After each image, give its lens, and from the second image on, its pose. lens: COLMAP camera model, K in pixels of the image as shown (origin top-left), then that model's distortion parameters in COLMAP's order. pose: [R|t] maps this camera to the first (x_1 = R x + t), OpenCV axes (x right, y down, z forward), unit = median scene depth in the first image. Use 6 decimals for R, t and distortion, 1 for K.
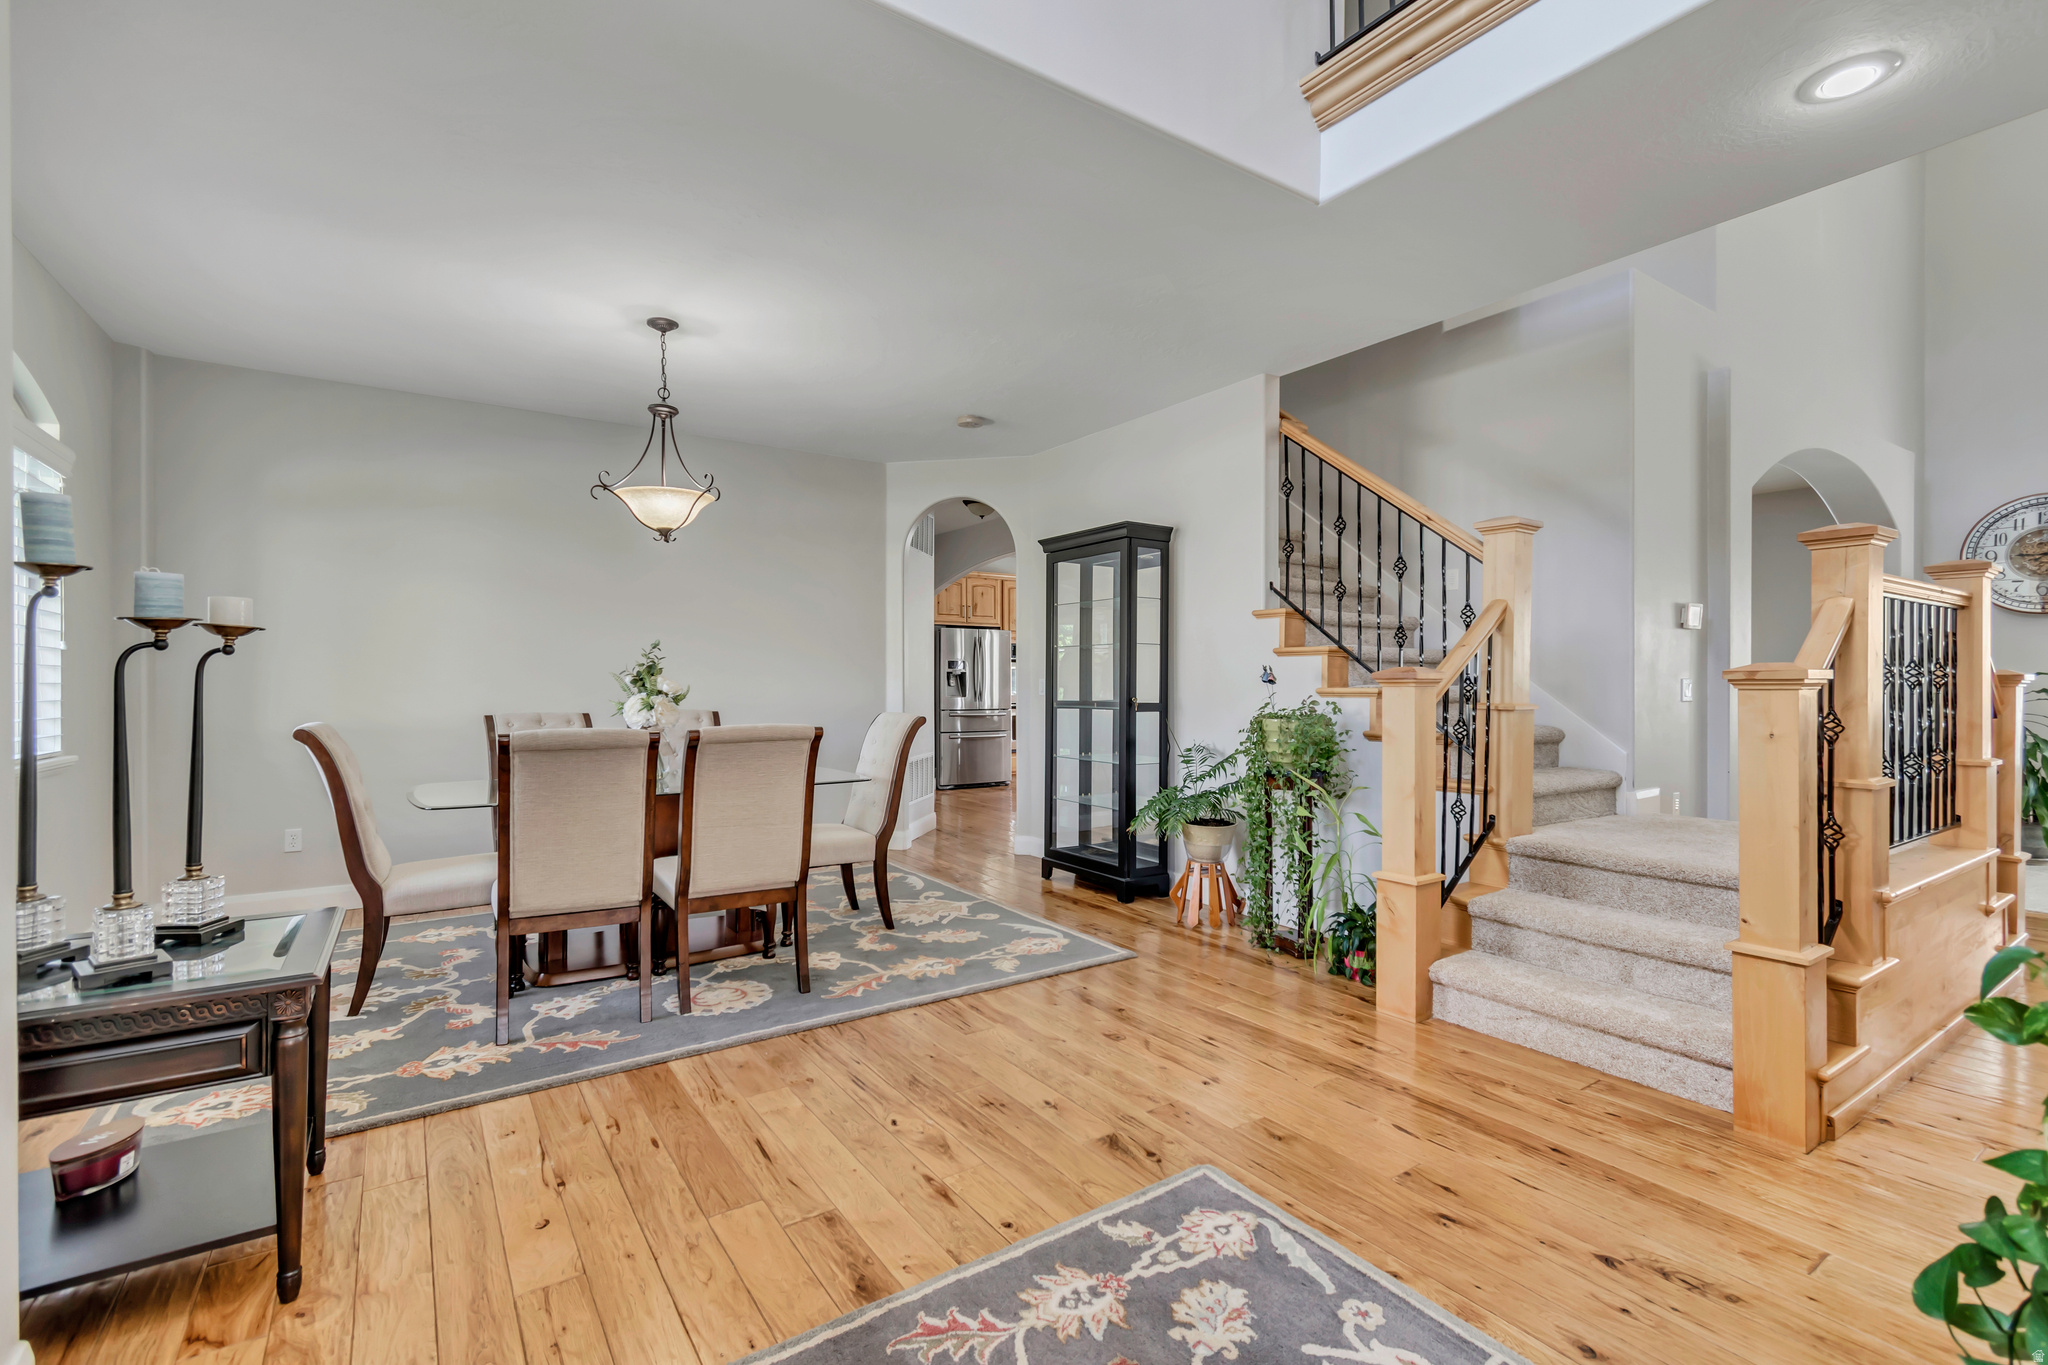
lens RADIAL K [[912.7, 0, 1023.6], [0, 912.7, 690.9], [0, 0, 1]] dist [-0.001112, 0.001667]
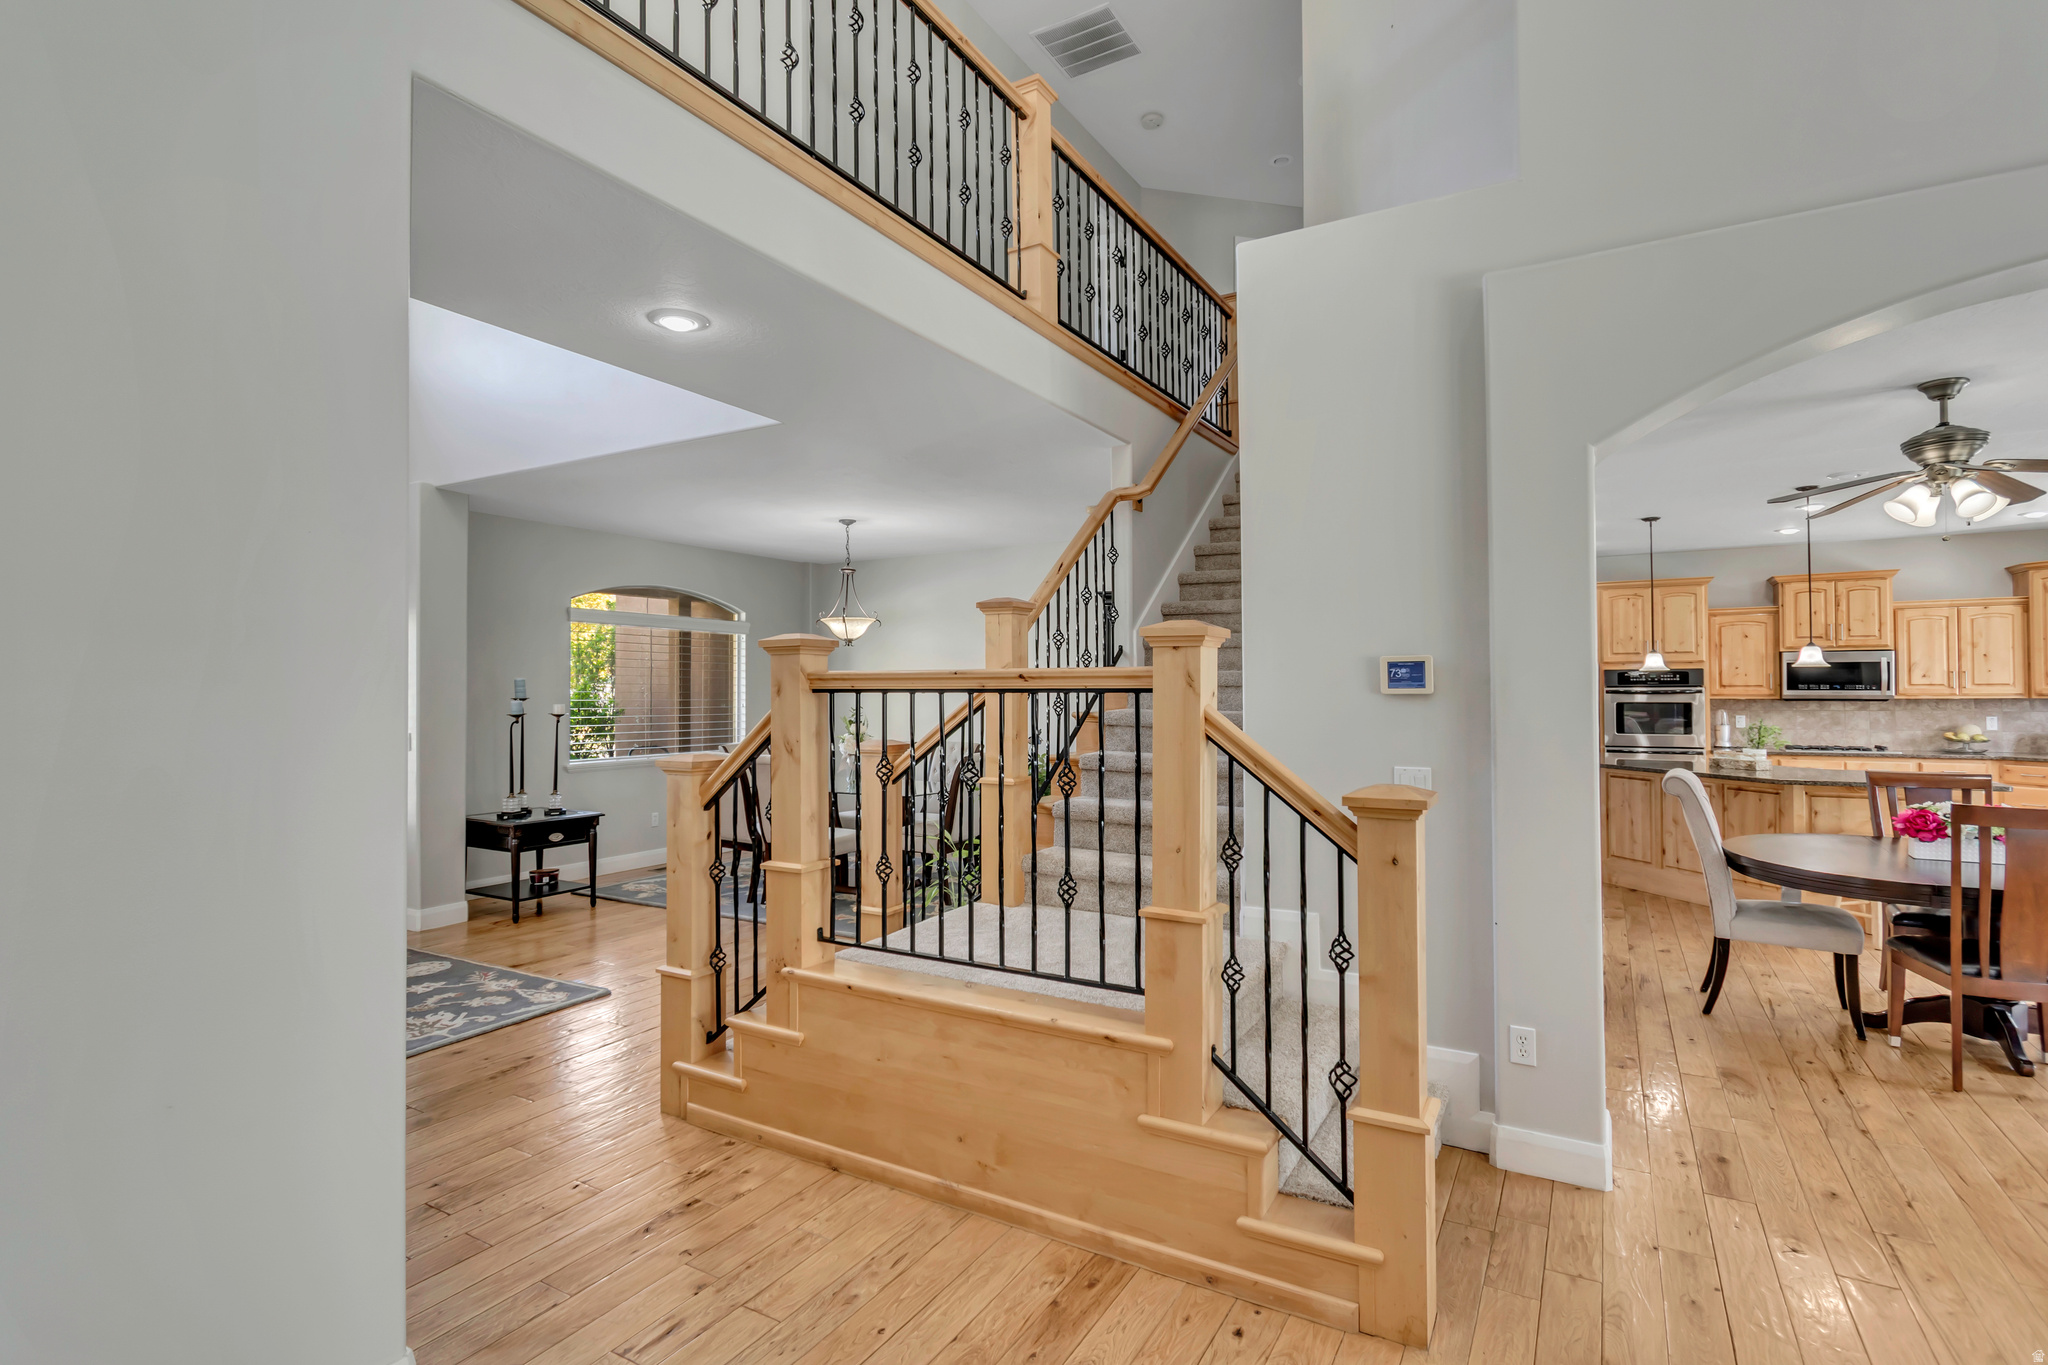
lens RADIAL K [[985.0, 0, 1034.2], [0, 985.0, 674.1], [0, 0, 1]] dist [0.005150, -0.005856]
pose [[0.439122, -0.018931, -0.898228, 1.431388], [-0.004359, 0.999721, -0.023201, -0.068346], [0.898417, 0.014103, 0.438917, 0.494512]]
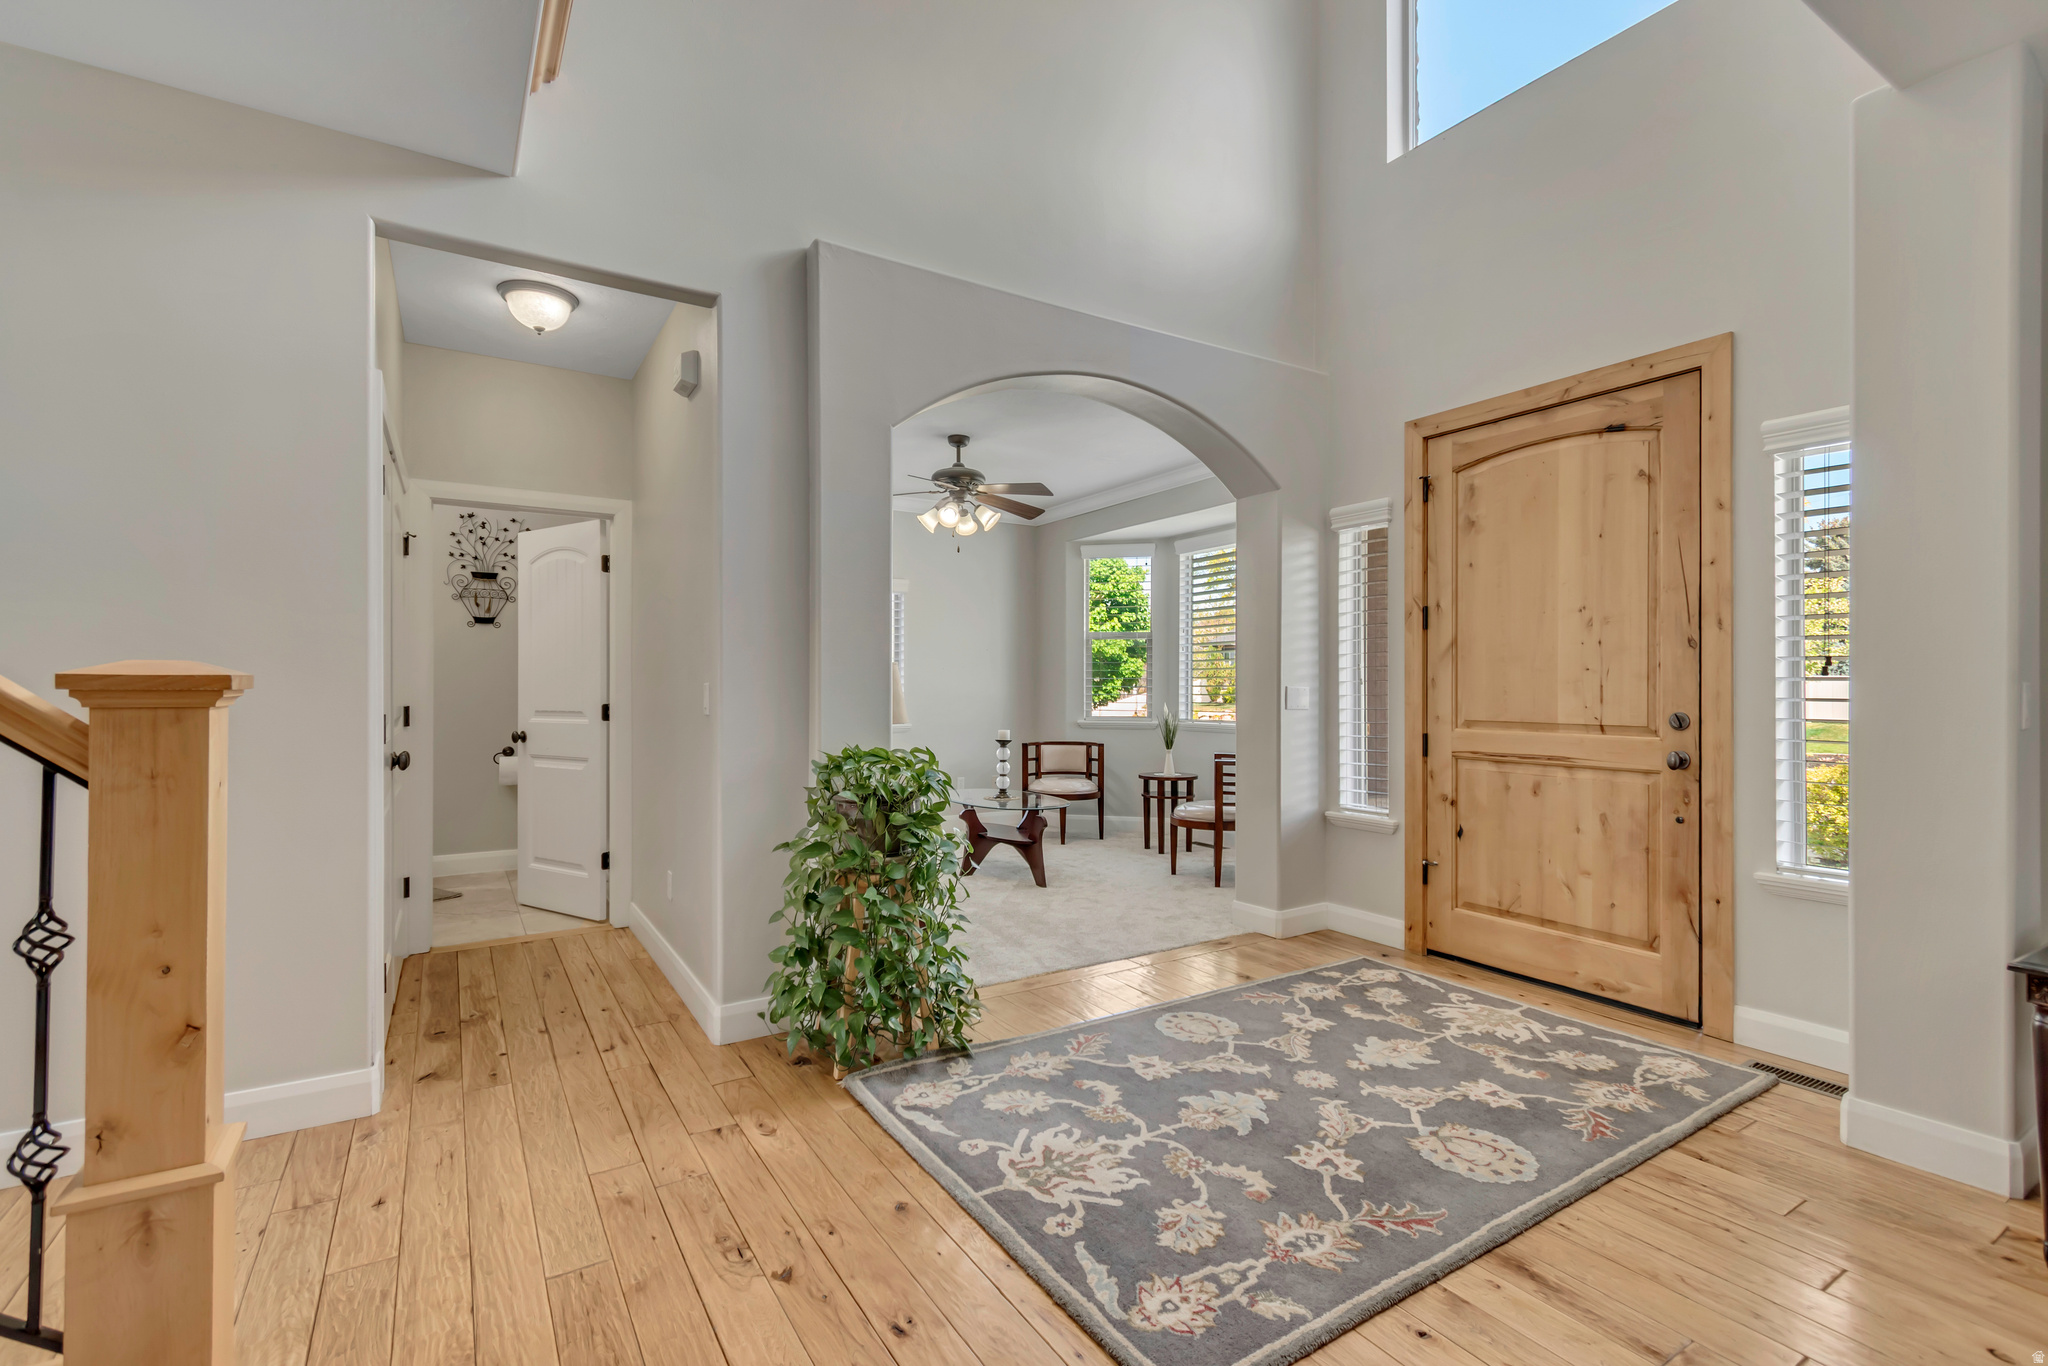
lens RADIAL K [[912.7, 0, 1018.4], [0, 912.7, 686.3], [0, 0, 1]] dist [-0.001112, 0.001667]
pose [[-0.999282, -0.002394, 0.037807, 0.166357], [-0.001980, 0.999938, 0.010994, -0.012929], [-0.037831, 0.010911, -0.999225, 0.942451]]
